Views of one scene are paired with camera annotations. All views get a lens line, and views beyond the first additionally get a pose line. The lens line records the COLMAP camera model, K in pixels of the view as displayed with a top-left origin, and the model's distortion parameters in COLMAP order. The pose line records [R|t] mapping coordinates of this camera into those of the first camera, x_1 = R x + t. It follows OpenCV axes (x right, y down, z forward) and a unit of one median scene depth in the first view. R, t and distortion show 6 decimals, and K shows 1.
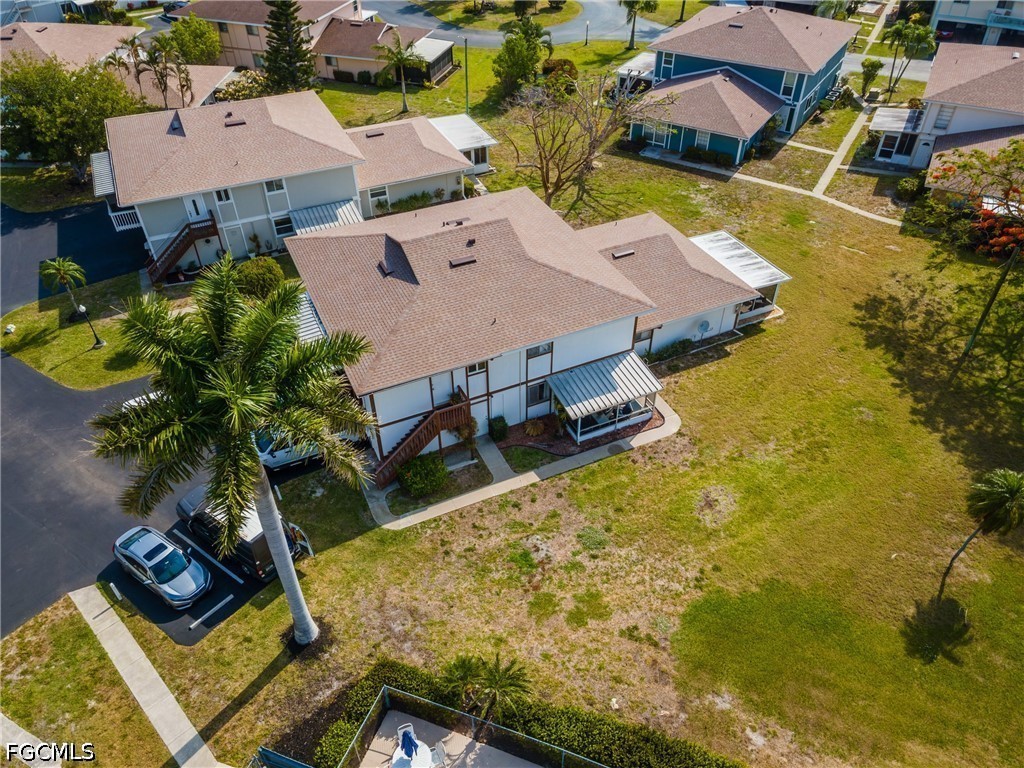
lens RADIAL K [[744.4, 0, 512.0], [0, 744.4, 384.0], [0, 0, 1]] dist [0.082448, 0.002404]
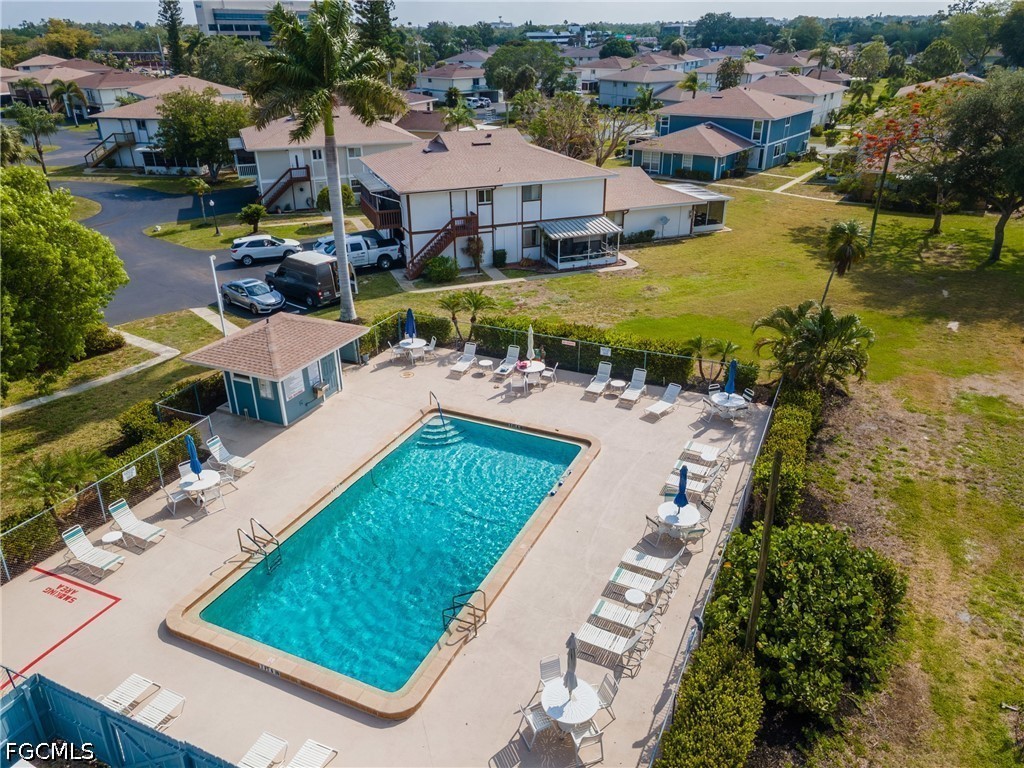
lens RADIAL K [[744.4, 0, 512.0], [0, 744.4, 384.0], [0, 0, 1]] dist [0.082448, 0.002404]
pose [[0.996343, 0.039582, -0.075725, 0.115427], [-0.057626, 0.965626, -0.253467, 0.624965], [0.063089, 0.256904, 0.964376, -0.241931]]
